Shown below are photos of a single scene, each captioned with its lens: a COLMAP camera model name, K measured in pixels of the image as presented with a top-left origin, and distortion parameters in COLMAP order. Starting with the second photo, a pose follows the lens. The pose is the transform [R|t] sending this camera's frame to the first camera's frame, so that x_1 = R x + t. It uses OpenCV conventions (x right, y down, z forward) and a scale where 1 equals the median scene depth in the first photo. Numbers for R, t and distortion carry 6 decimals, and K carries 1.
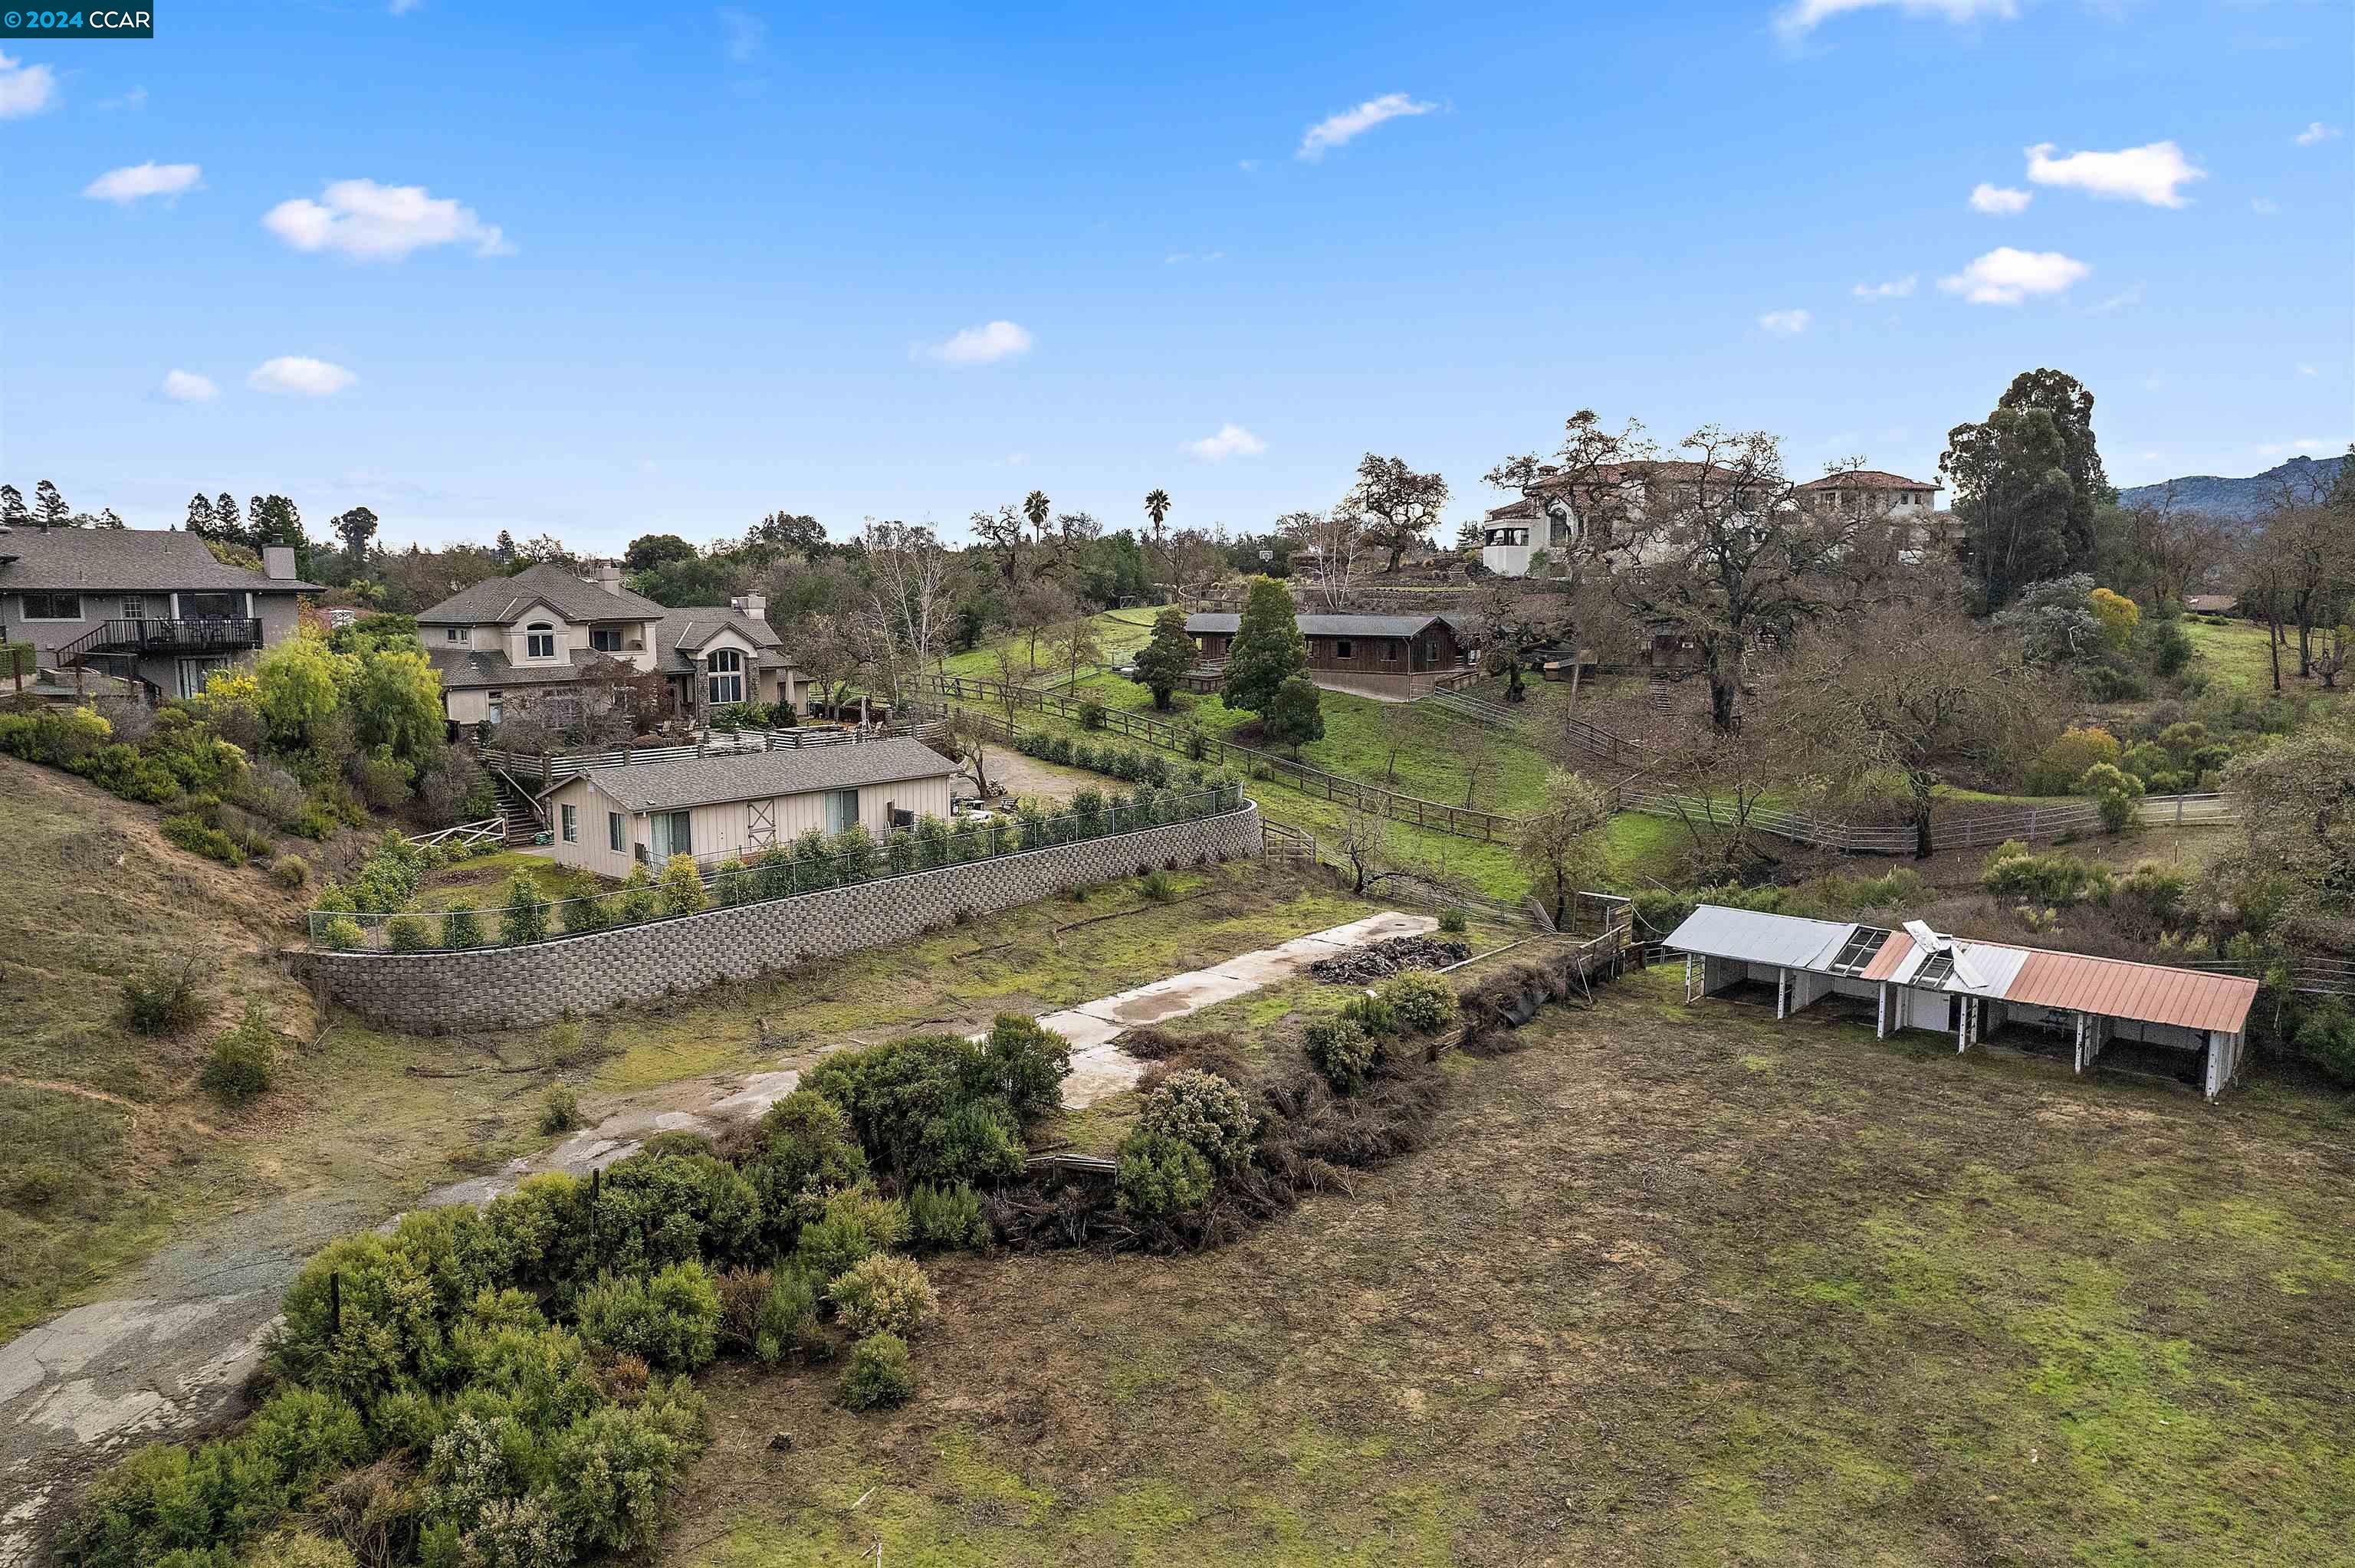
lens RADIAL K [[1483.5, 0, 1194.5], [0, 1483.5, 795.4], [0, 0, 1]] dist [-0.083583, 0.079529]
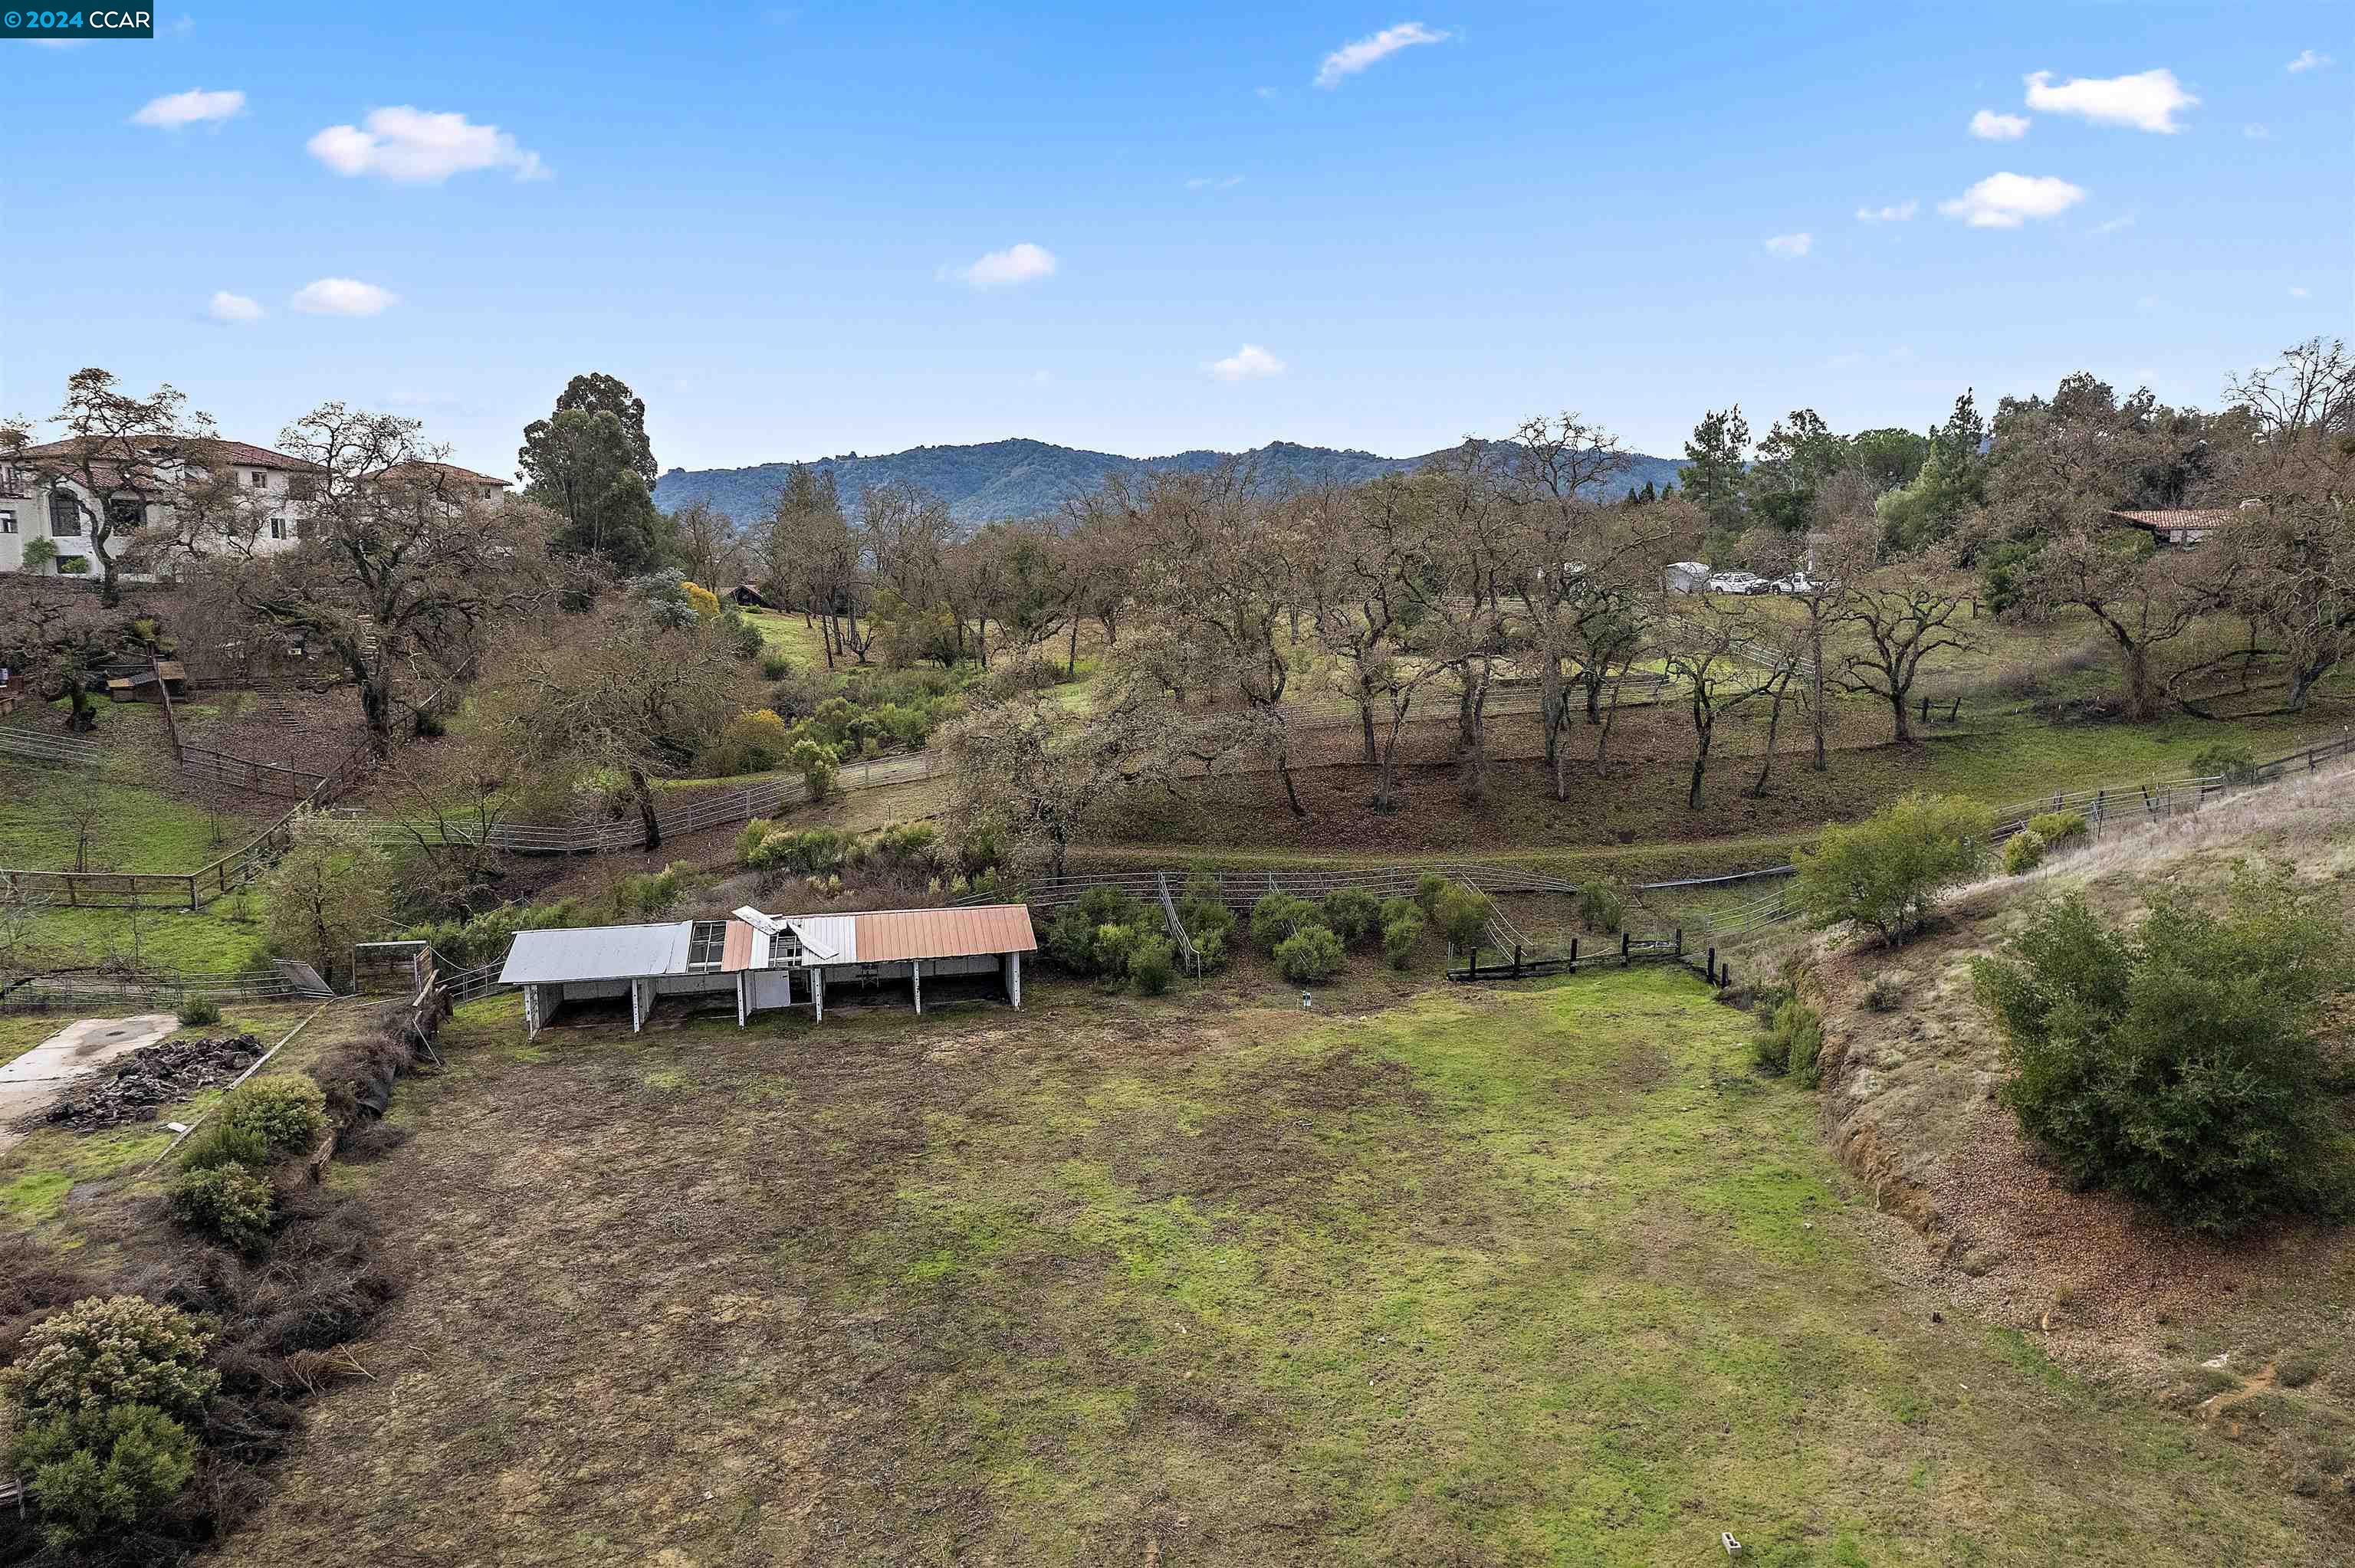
lens RADIAL K [[1483.5, 0, 1194.5], [0, 1483.5, 795.4], [0, 0, 1]] dist [-0.083583, 0.079529]
pose [[0.585513, -0.118379, 0.801973, -0.162320], [0.114410, 0.991446, 0.062818, -0.024005], [-0.802549, 0.054974, 0.594048, 0.131417]]
